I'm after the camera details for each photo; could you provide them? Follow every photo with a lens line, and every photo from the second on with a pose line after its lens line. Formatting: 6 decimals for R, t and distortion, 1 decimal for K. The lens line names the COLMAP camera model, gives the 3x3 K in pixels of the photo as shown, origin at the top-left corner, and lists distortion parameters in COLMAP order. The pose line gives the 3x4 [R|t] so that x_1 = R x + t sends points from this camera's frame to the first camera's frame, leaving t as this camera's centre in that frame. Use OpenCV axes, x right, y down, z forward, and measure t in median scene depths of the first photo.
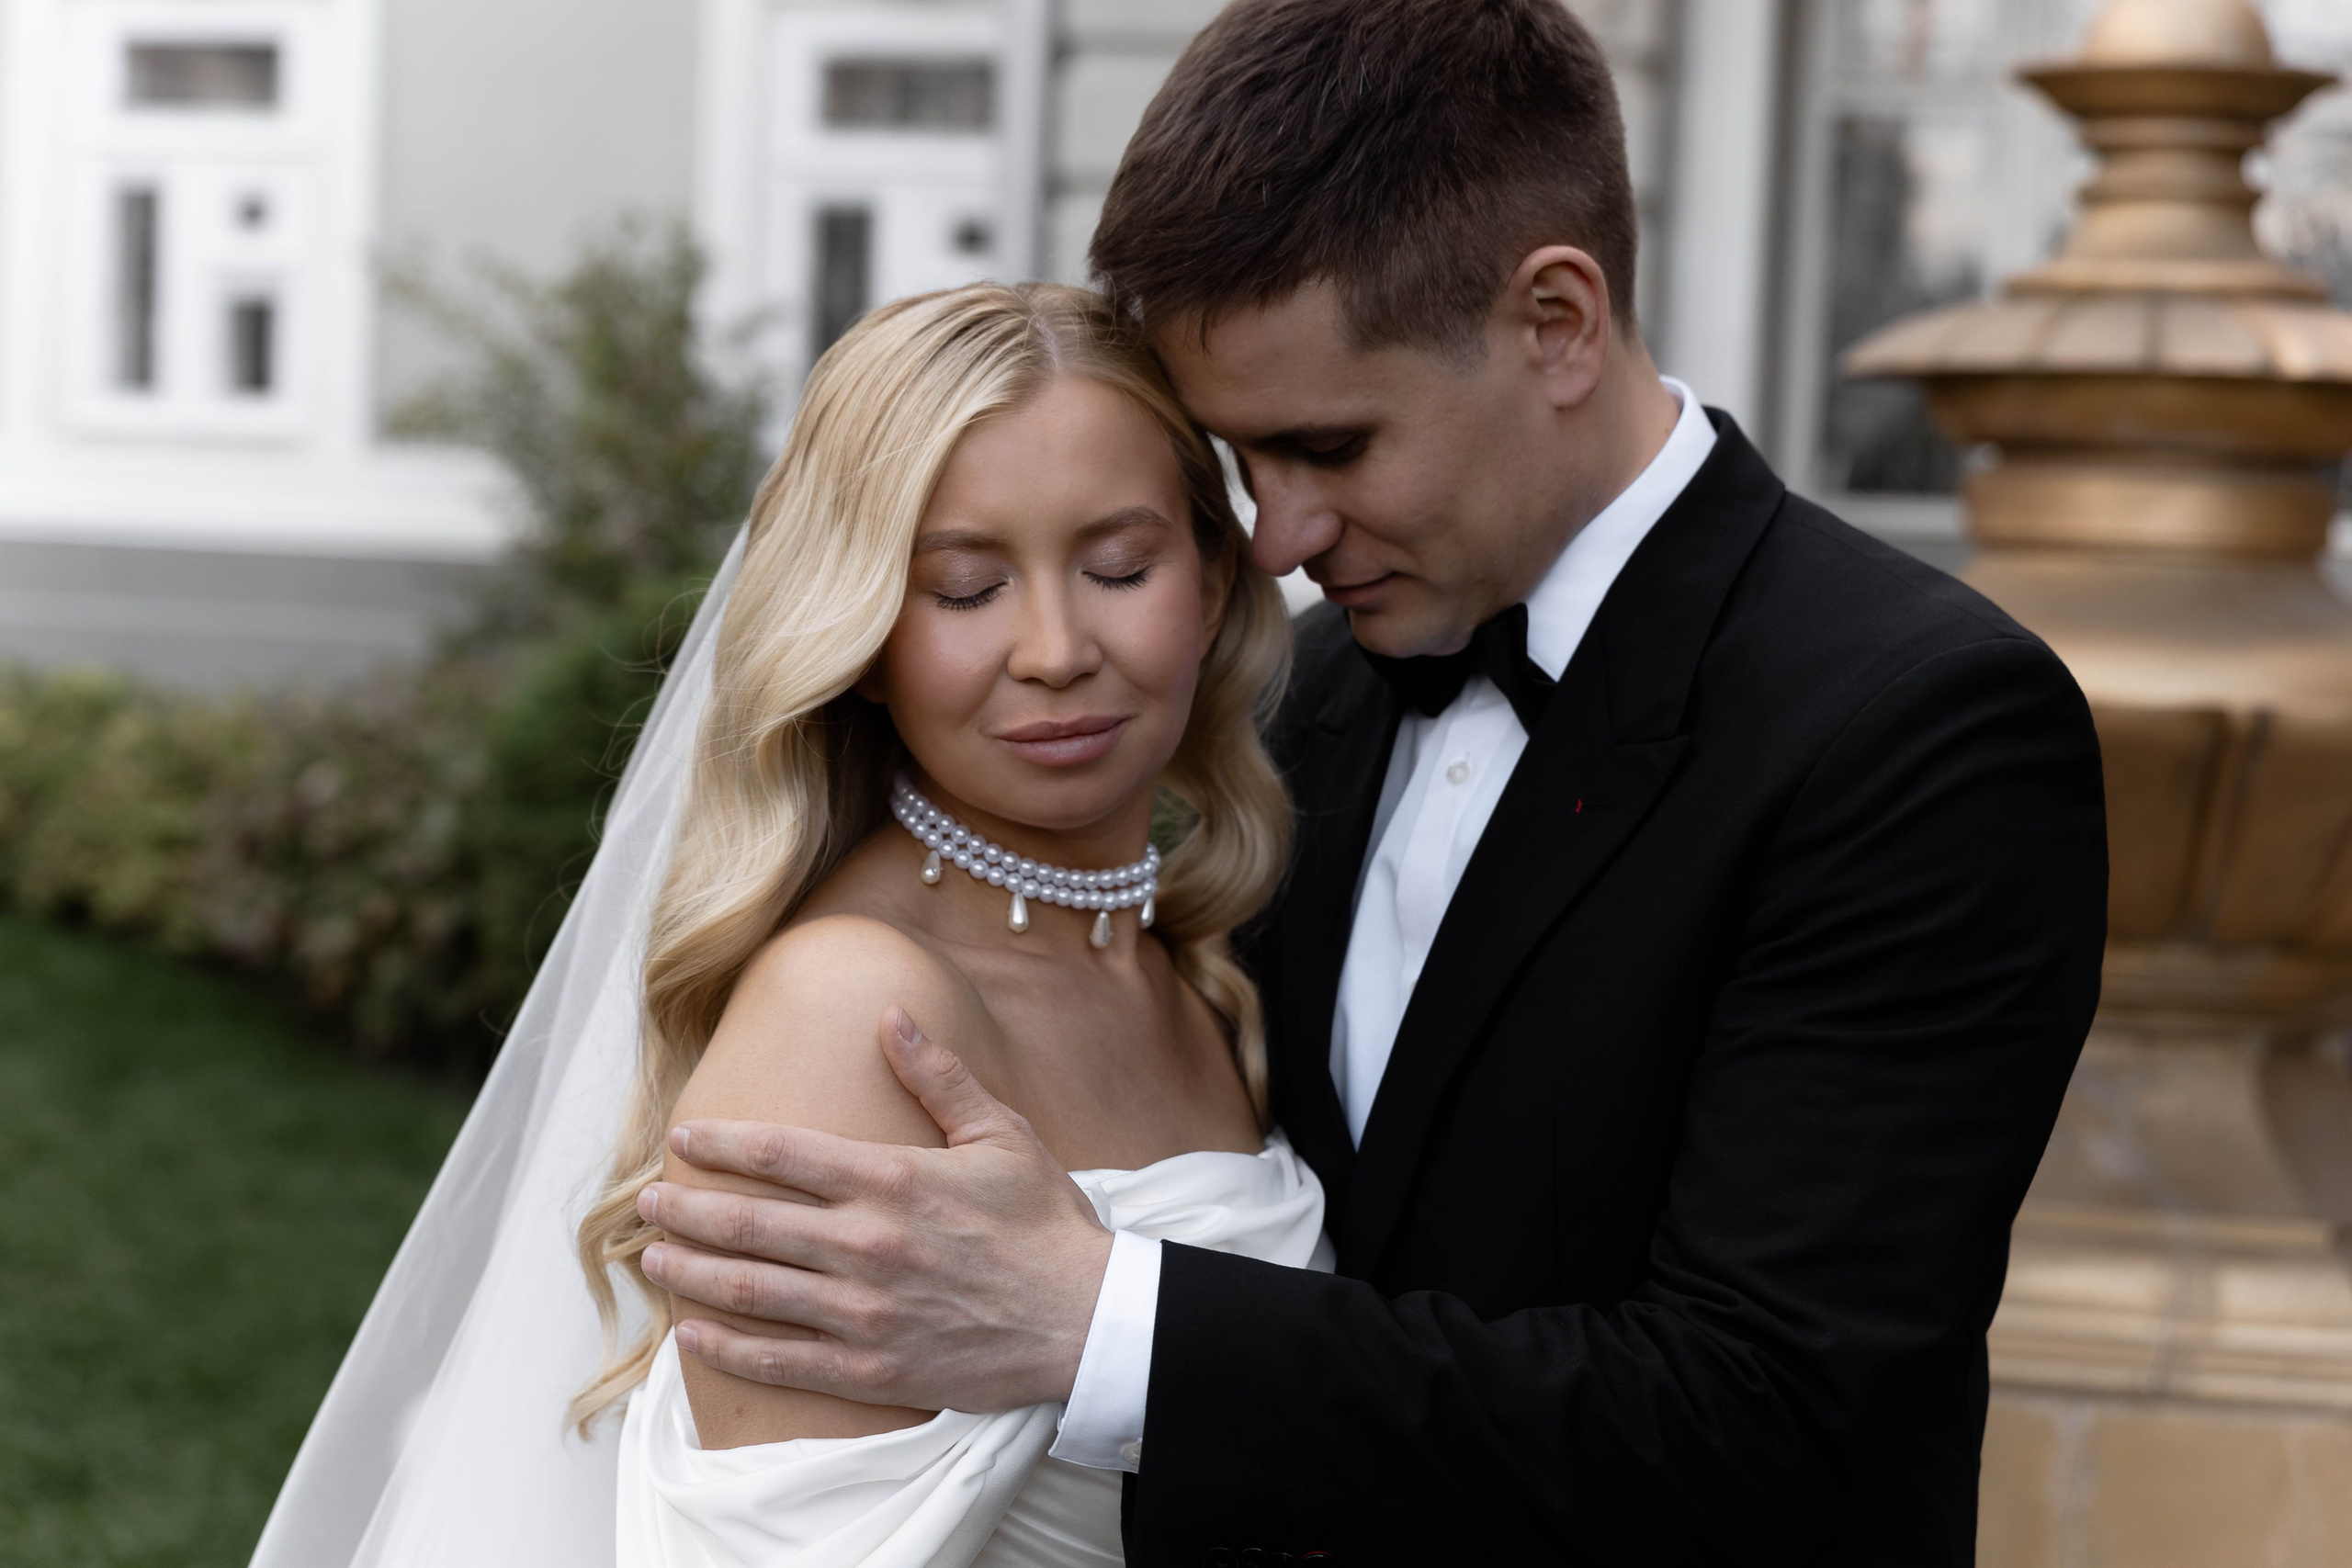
lens RADIAL K [[4514.7, 0, 1134.0], [0, 4514.7, 765.4], [0, 0, 1]] dist [0.011636, 0.000000]
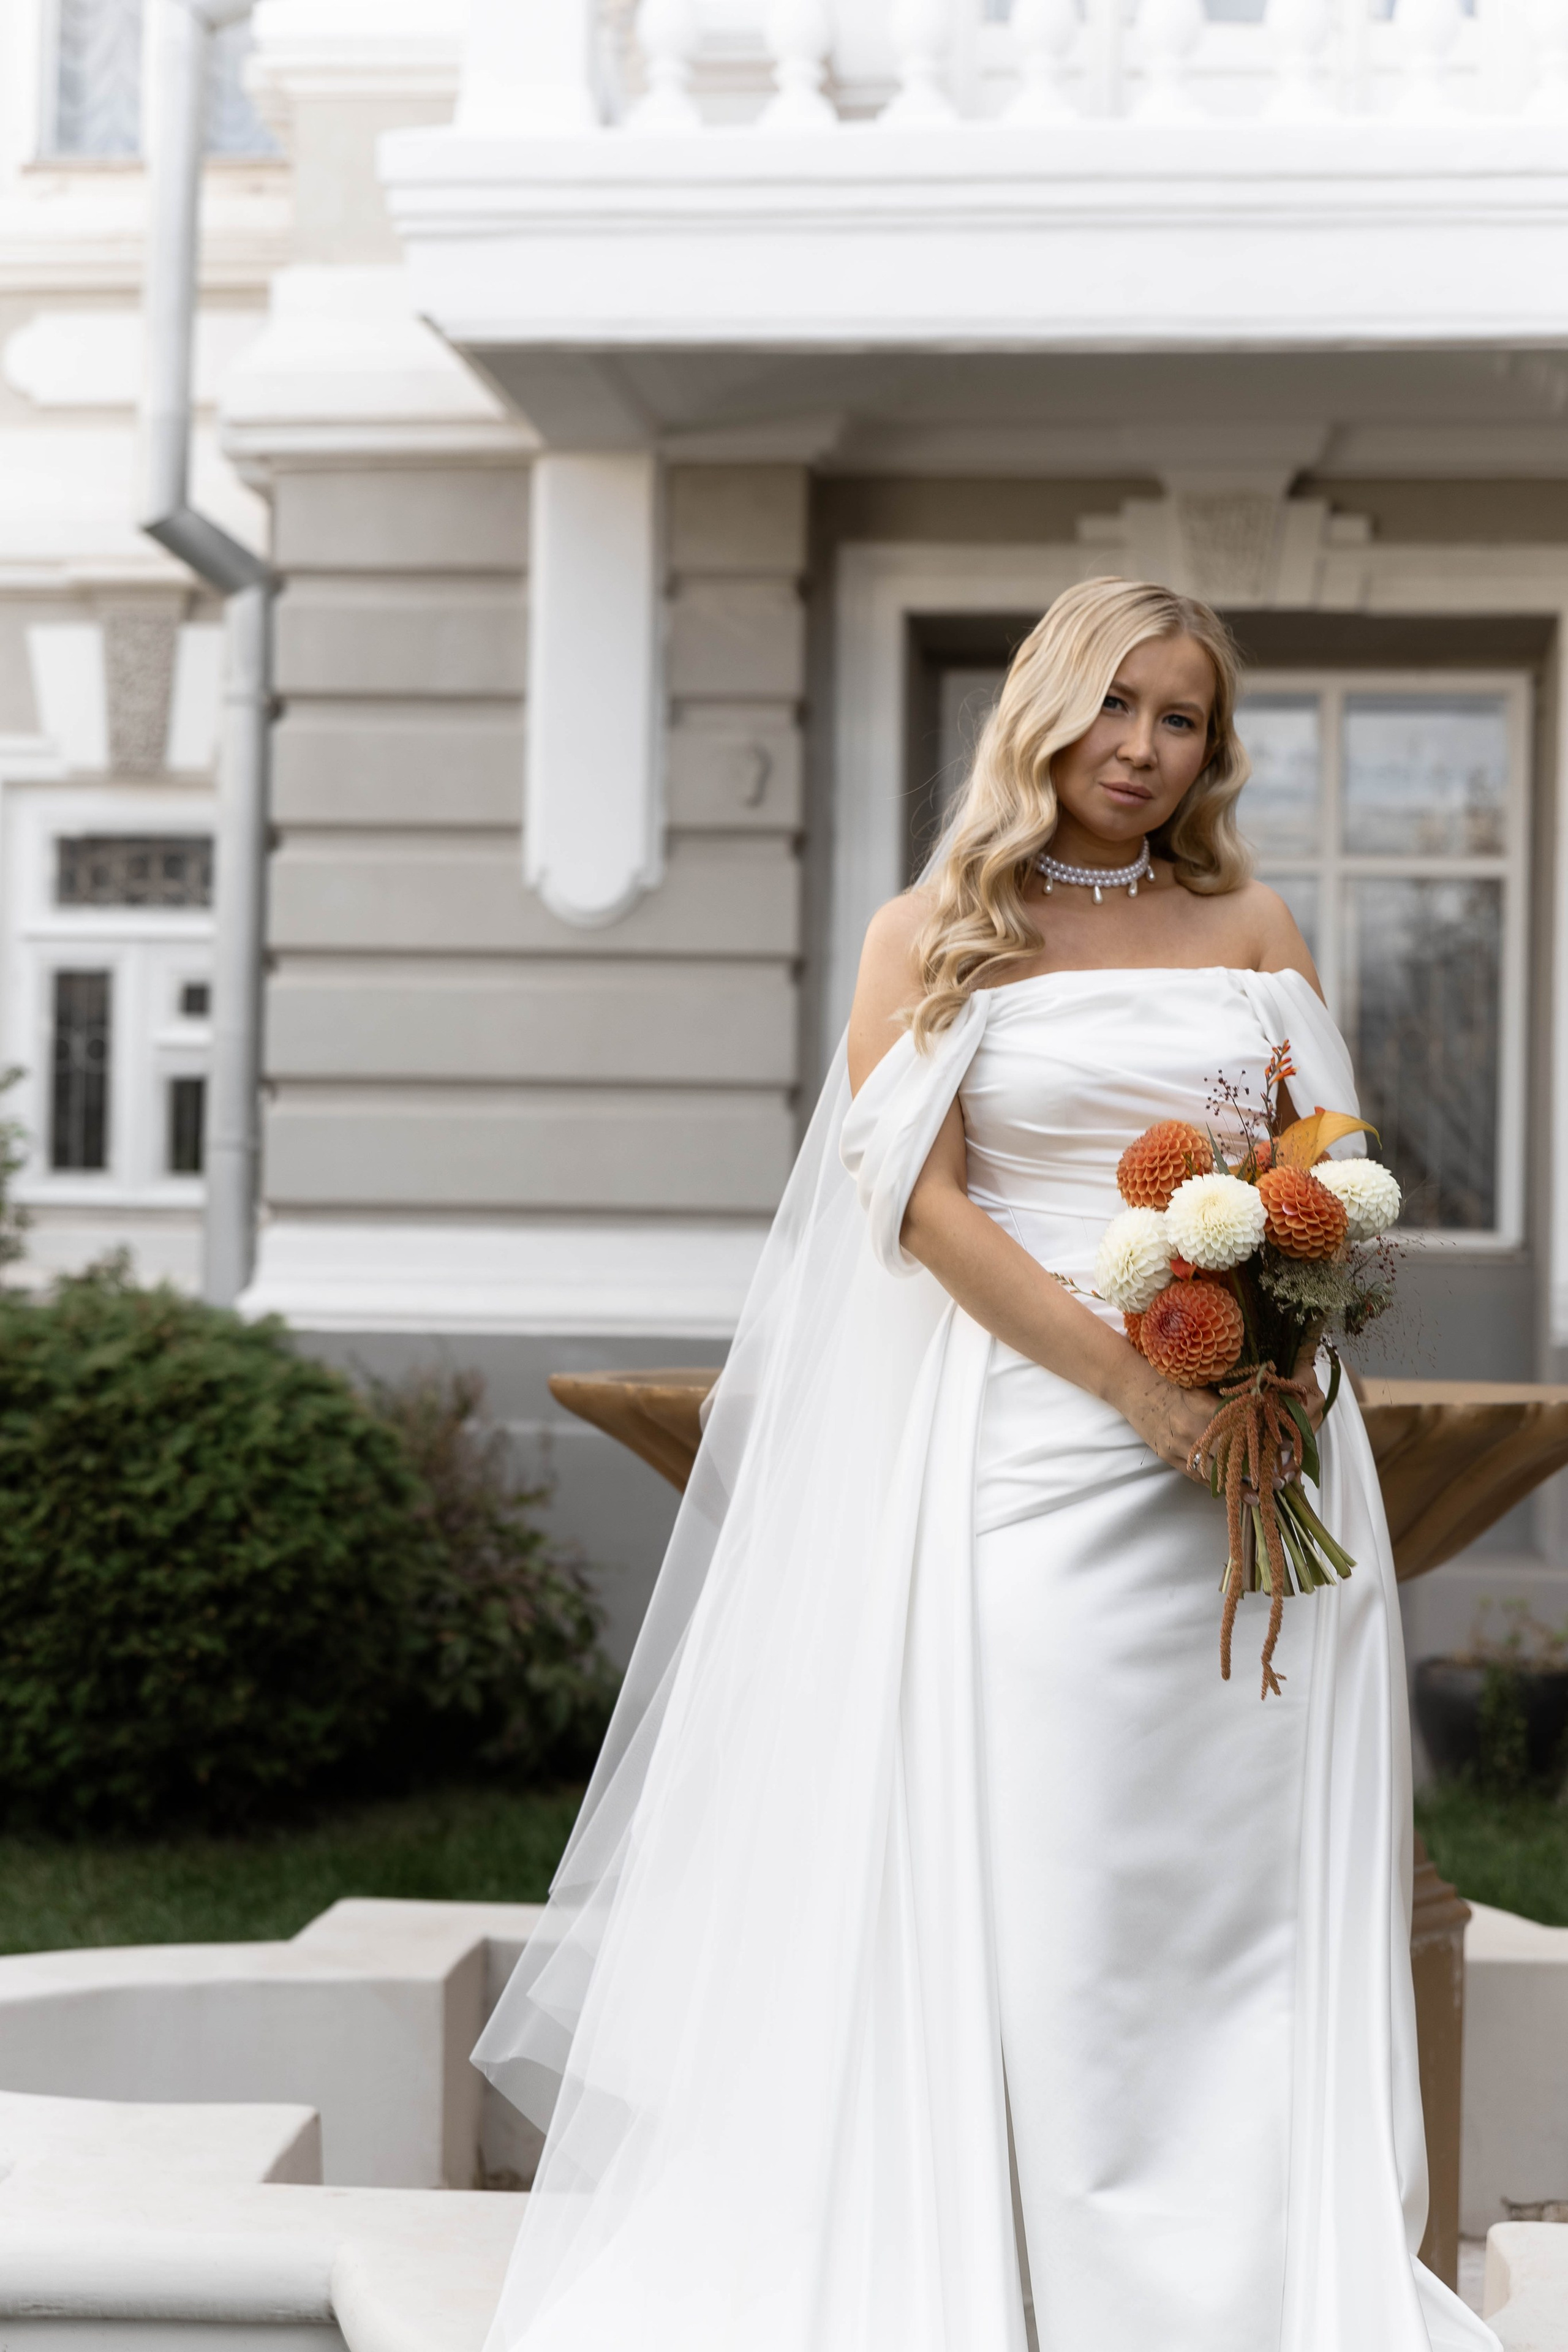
lens RADIAL K [[4263.0, 0, 779.1], [0, 4263.0, 1167.2], [0, 0, 1]] dist [-0.000192, 0.000000]
pose [[0.995517, -0.025992, 0.090943, 0.014361], [0.032271, 0.997145, -0.068272, -0.000833], [-0.088909, 0.070901, 0.993513, -0.062843]]
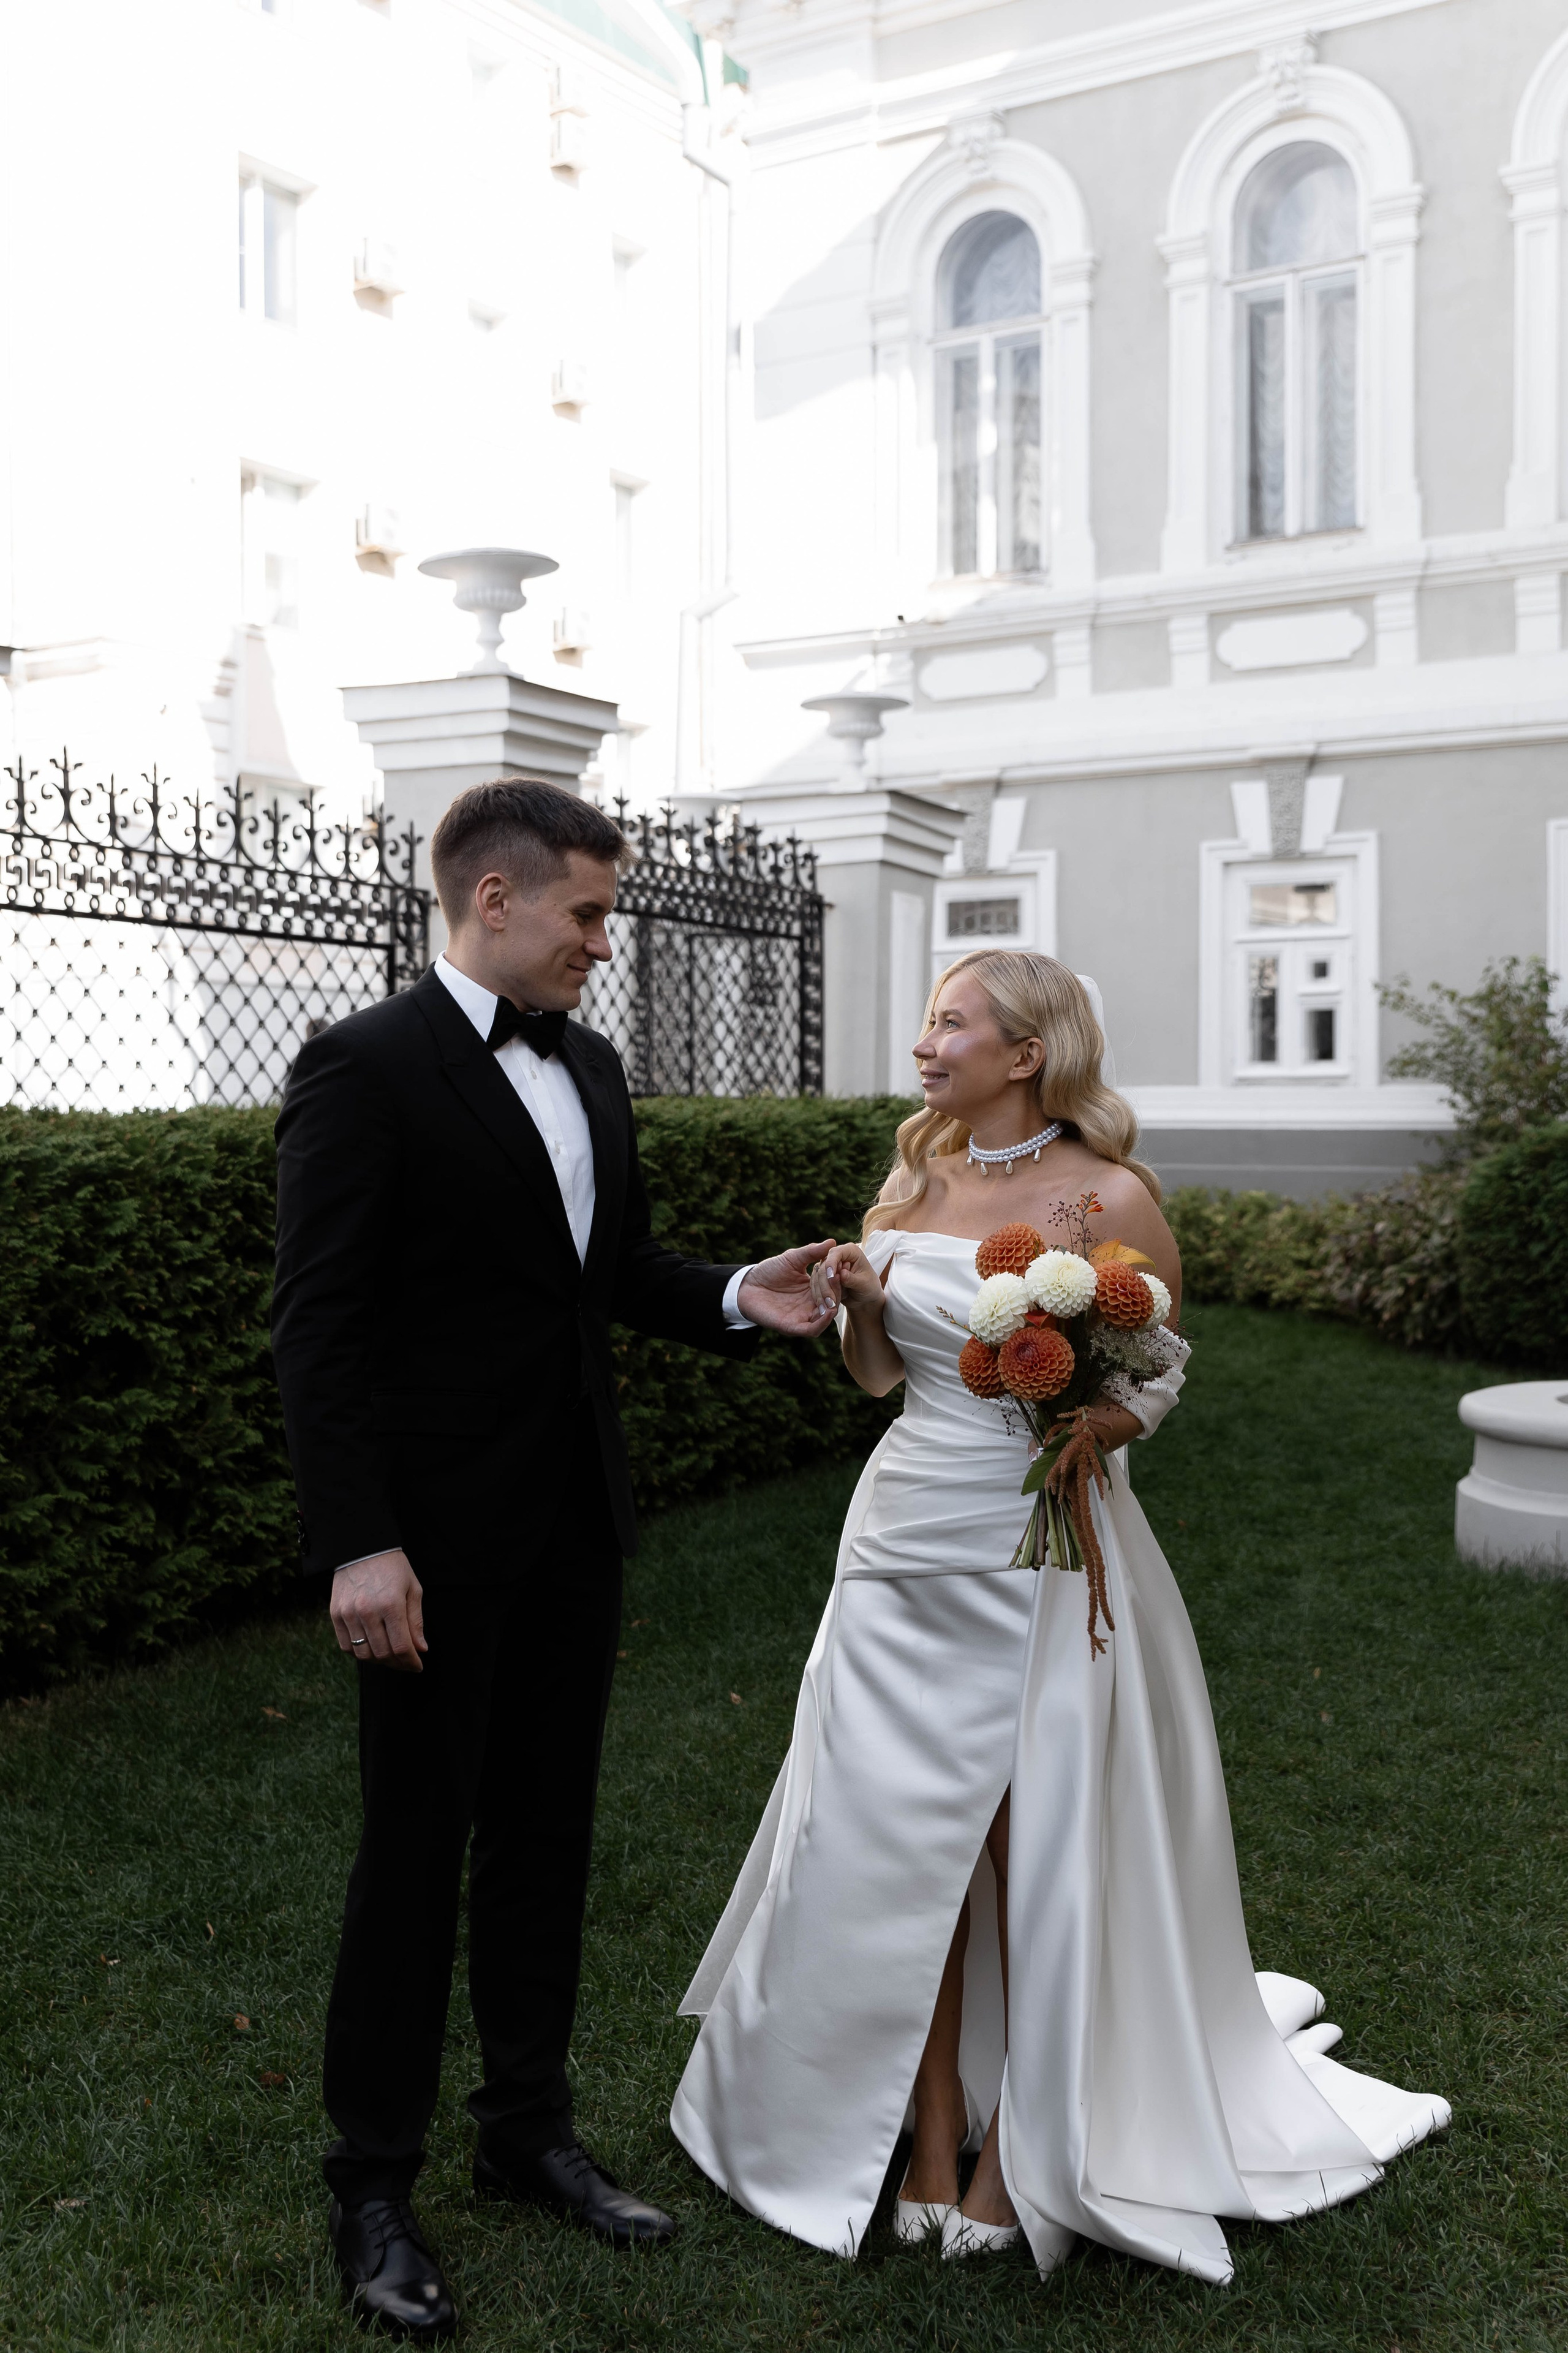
lens RADIAL K [[2710.7, 0, 772.3], [0, 2710.7, 1135.0], [0, 0, 1]] dist [-0.009681, 0.000000]
pose [[0.929398, -0.043255, -0.366535, 0.030962], [0.022207, 0.997863, -0.061448, 0.032631], [0.368410, 0.048970, 0.928373, -0.334484]]
